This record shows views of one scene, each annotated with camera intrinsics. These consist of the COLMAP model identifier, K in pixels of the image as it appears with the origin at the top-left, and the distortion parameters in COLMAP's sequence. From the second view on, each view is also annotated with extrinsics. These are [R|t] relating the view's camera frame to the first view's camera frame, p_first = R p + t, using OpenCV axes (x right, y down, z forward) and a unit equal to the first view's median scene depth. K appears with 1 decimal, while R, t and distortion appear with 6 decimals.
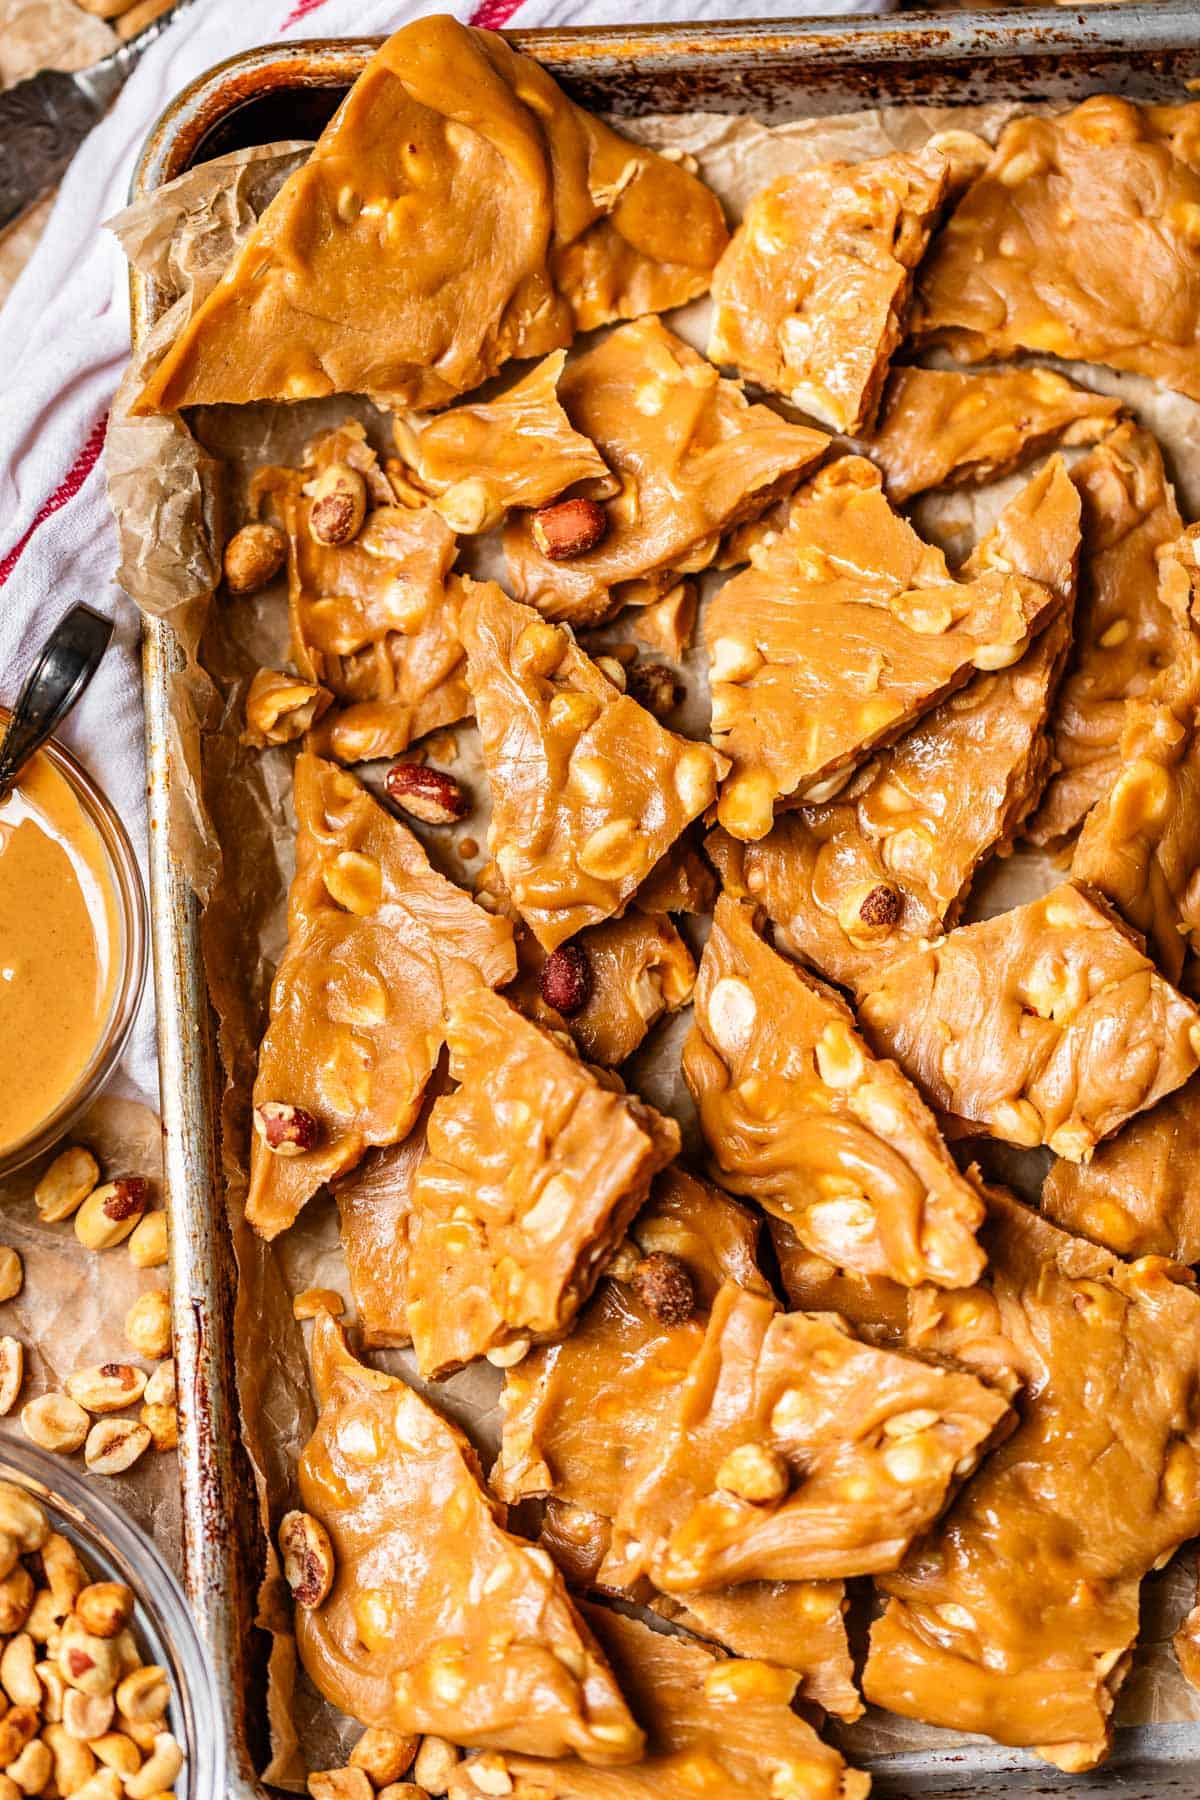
lens RADIAL K [[7089.7, 0, 600.0], [0, 7089.7, 900.0], [0, 0, 1]] dist [-0.146648, -4.618062]
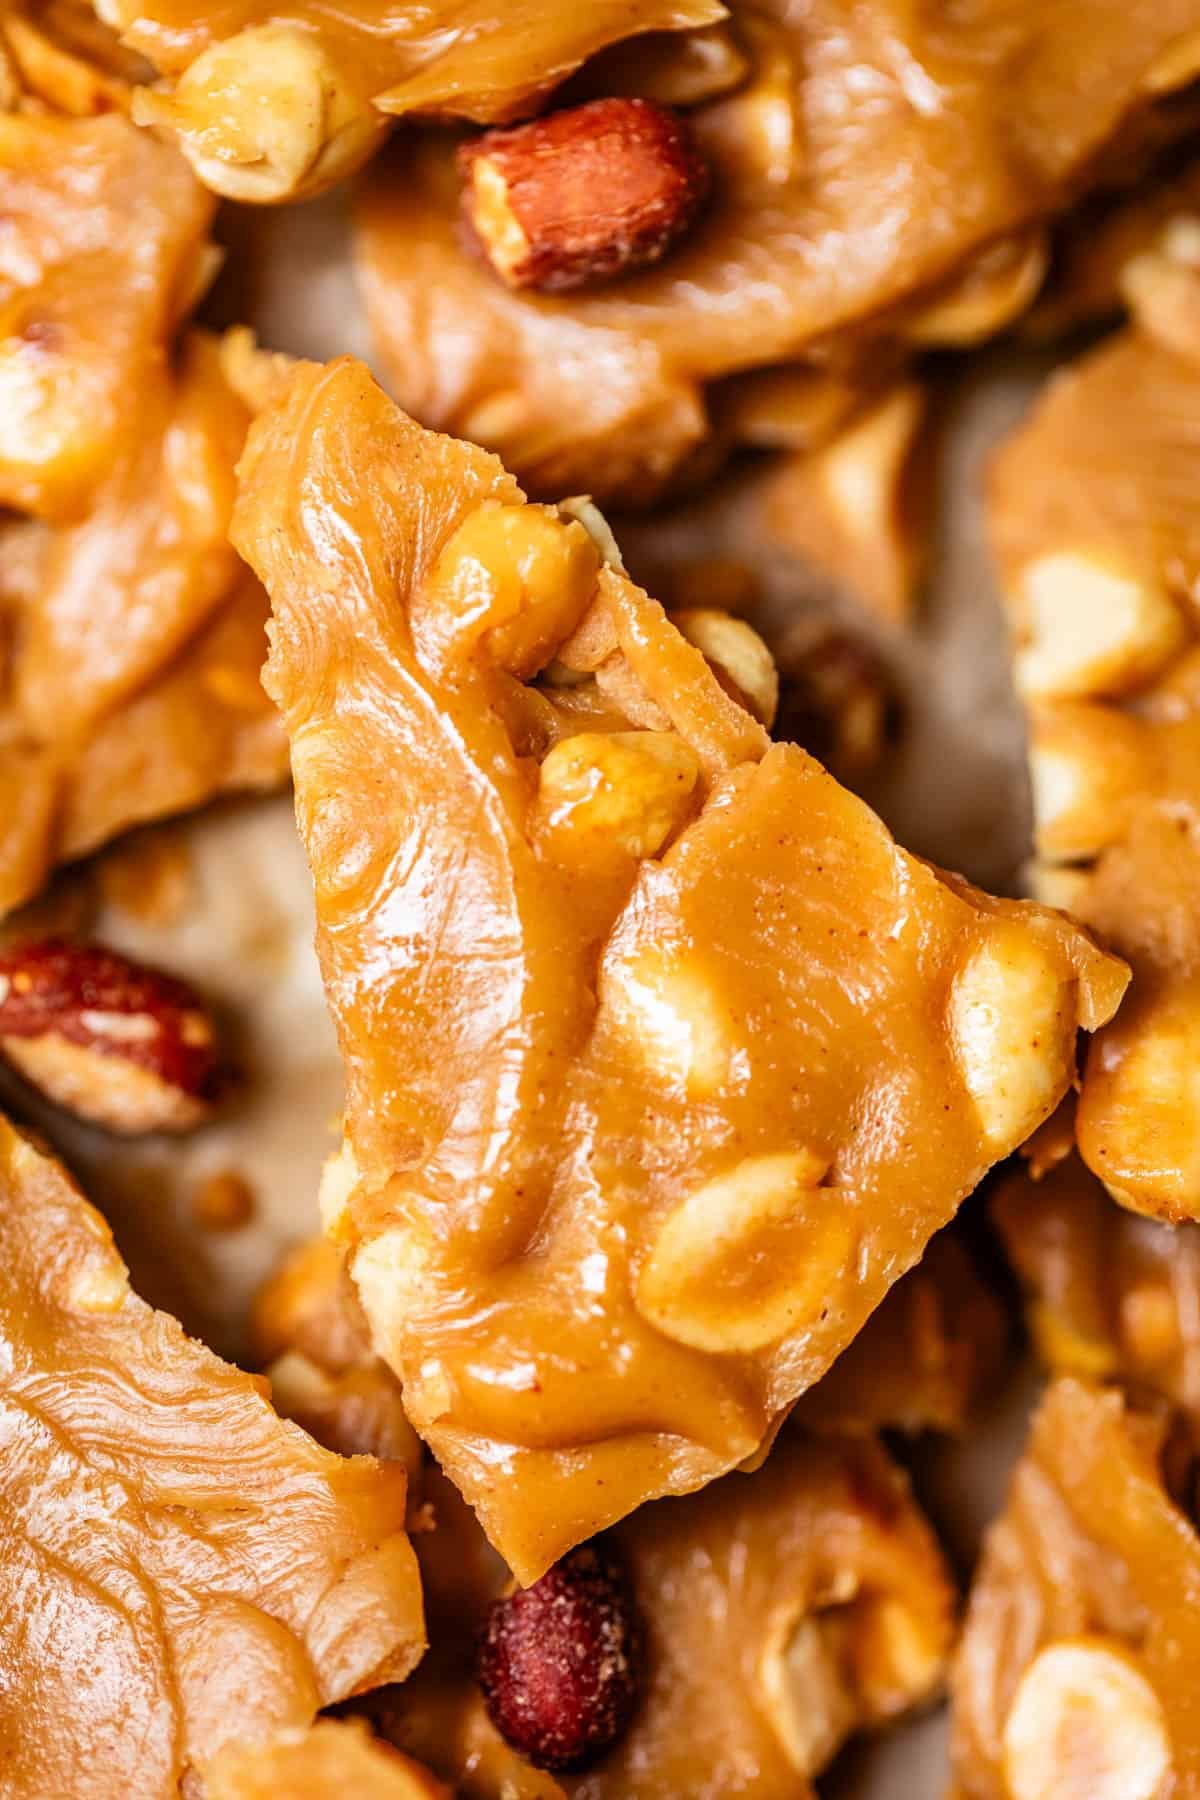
lens RADIAL K [[7089.7, 0, 600.0], [0, 7089.7, 900.0], [0, 0, 1]] dist [-0.146648, -4.618062]
pose [[0.991151, 0.013488, 0.132052, -0.044548], [-0.018919, 0.999022, 0.039960, -0.034084], [-0.131384, -0.042105, 0.990437, 0.696221]]
